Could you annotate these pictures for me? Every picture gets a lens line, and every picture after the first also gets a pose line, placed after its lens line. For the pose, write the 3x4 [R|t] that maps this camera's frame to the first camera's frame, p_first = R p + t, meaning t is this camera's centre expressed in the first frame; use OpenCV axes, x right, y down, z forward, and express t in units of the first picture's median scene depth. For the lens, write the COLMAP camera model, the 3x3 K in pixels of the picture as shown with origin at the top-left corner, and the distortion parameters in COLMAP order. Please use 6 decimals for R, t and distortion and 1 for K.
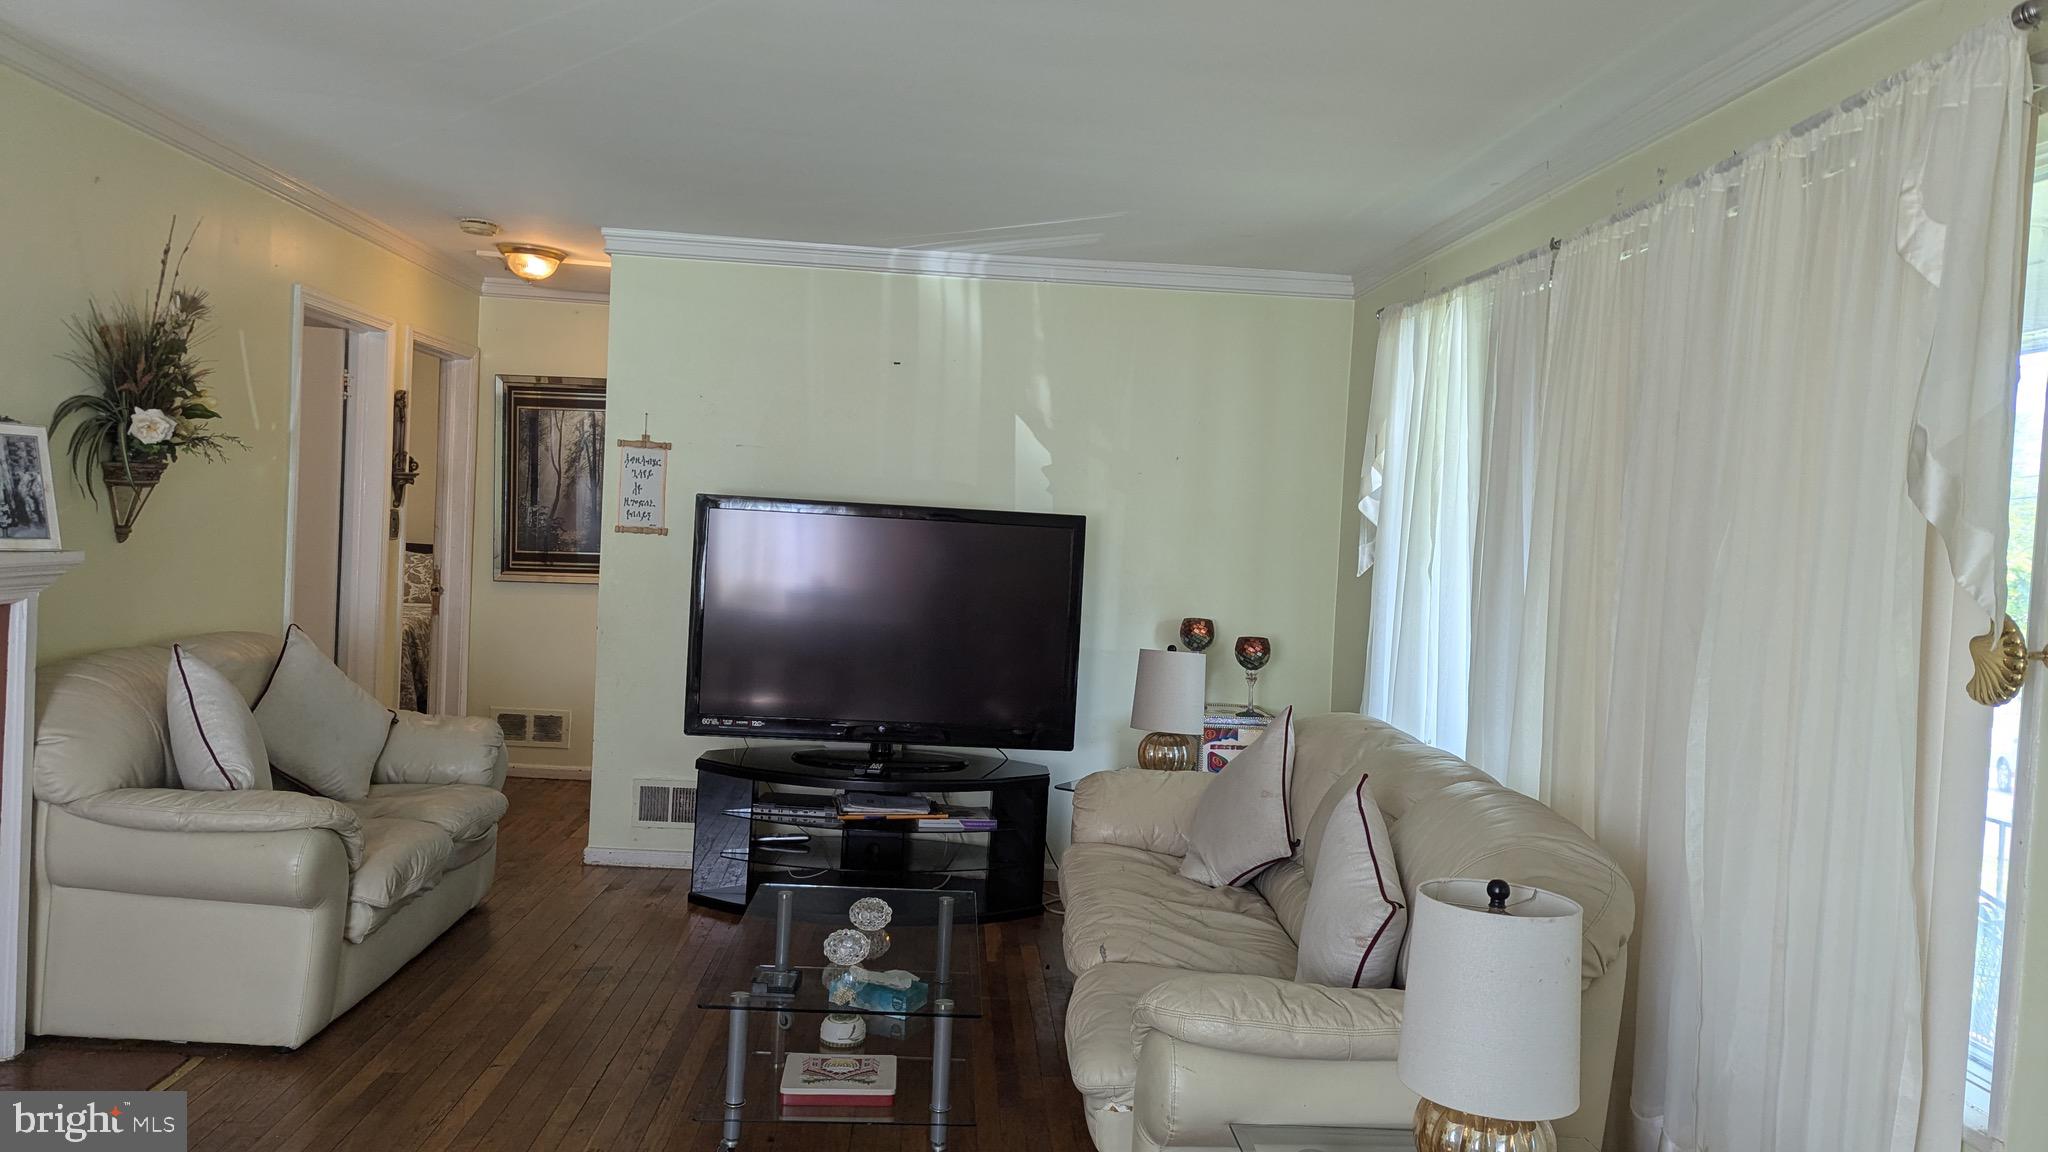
lens RADIAL K [[1437.5, 0, 1011.0], [0, 1437.5, 571.1], [0, 0, 1]] dist [0.032234, -0.015030]
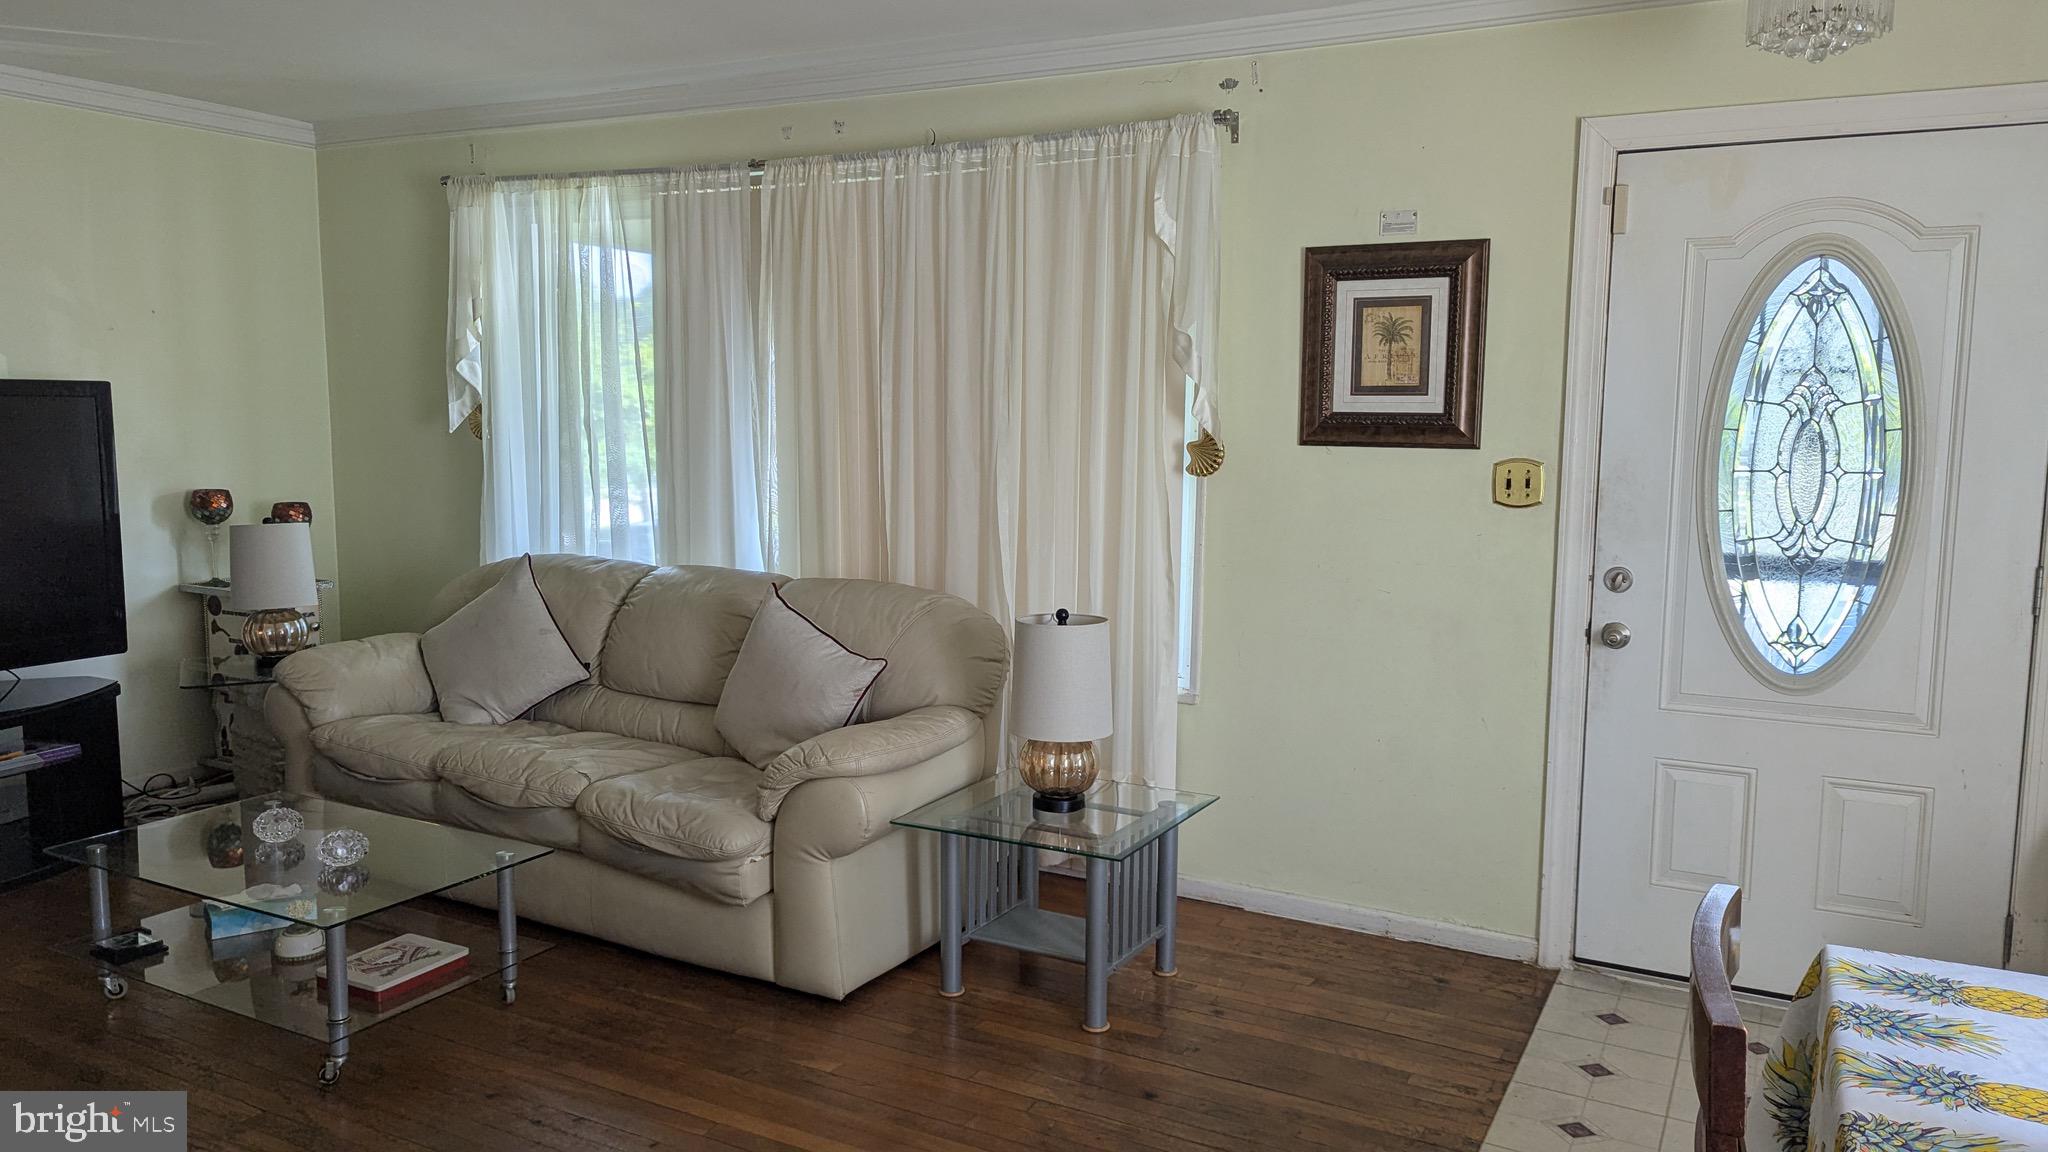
lens RADIAL K [[1437.5, 0, 1035.6], [0, 1437.5, 577.3], [0, 0, 1]] dist [0.032234, -0.015030]
pose [[0.528364, -0.146034, 0.836365, -0.493039], [0.045159, 0.988536, 0.144076, -0.028373], [-0.847816, -0.038355, 0.528901, 0.074099]]
